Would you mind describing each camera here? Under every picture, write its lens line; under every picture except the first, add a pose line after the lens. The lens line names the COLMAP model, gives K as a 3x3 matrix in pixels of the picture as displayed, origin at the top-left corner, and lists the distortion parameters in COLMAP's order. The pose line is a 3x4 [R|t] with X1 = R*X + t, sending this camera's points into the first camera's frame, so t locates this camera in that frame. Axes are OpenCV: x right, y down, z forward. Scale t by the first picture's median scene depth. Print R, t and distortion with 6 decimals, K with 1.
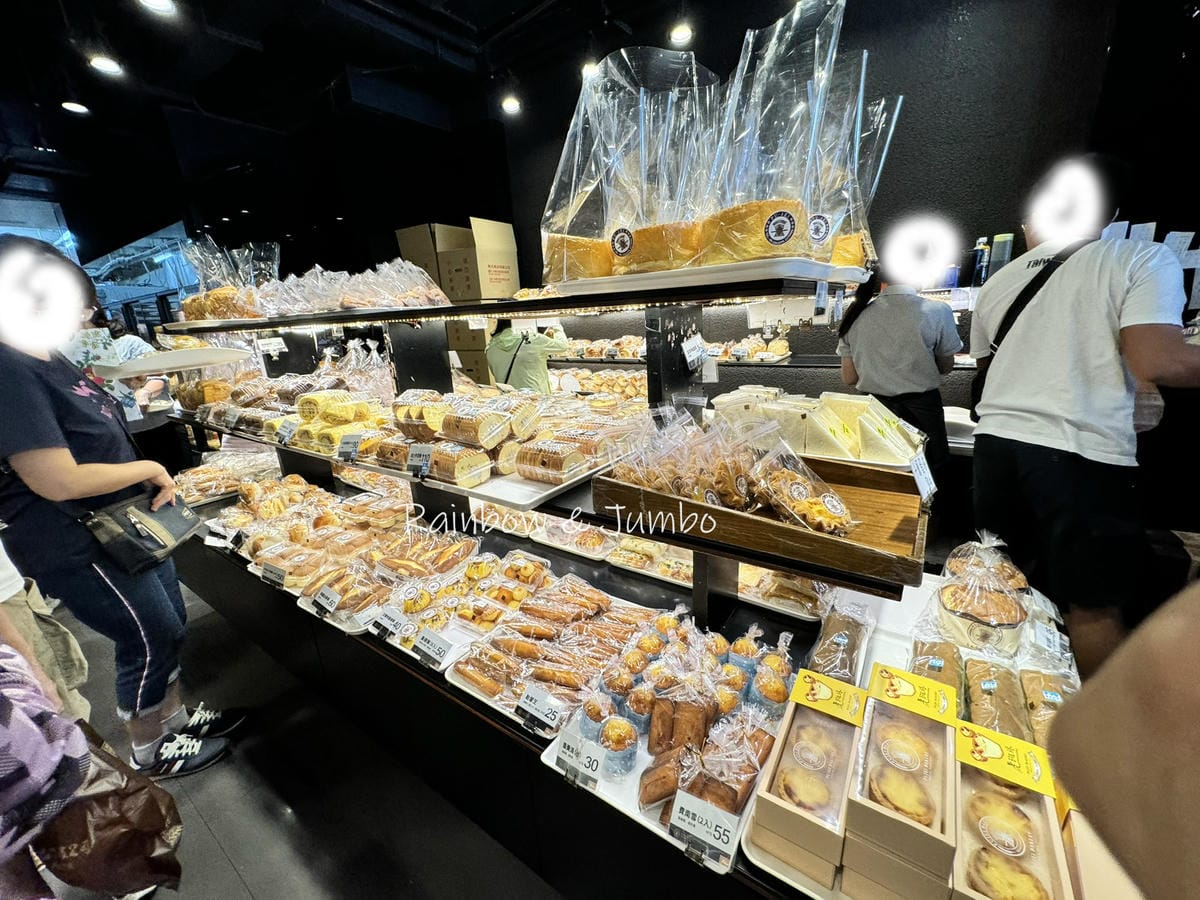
lens RADIAL K [[479.0, 0, 600.3], [0, 479.0, 450.1], [0, 0, 1]] dist [-0.003191, -0.000359]
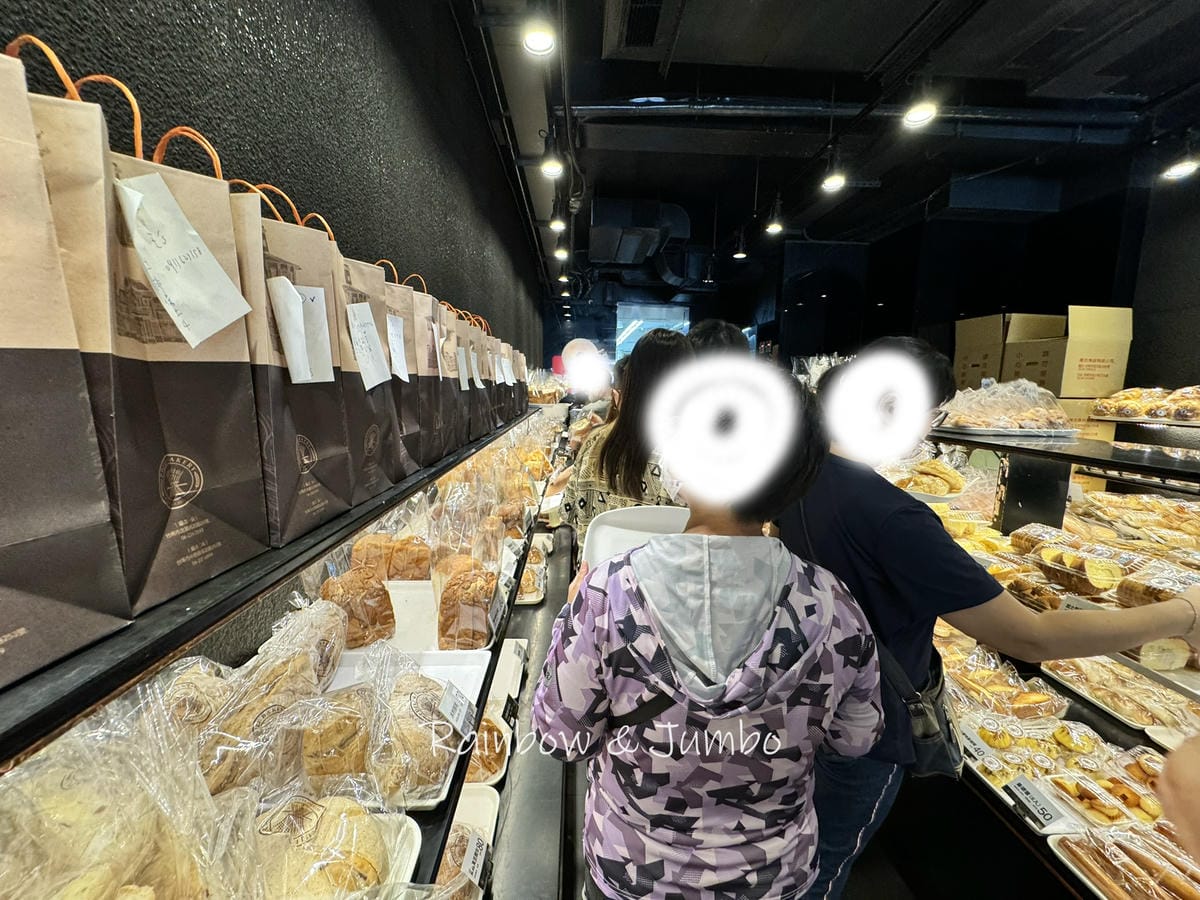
lens RADIAL K [[479.0, 0, 599.3], [0, 479.0, 448.9], [0, 0, 1]] dist [-0.003191, -0.000359]
pose [[0.604670, 0.169712, -0.778185, -0.161682], [-0.269963, 0.962871, 0.000221, -0.025065], [0.749329, 0.209947, 0.628035, -0.265454]]
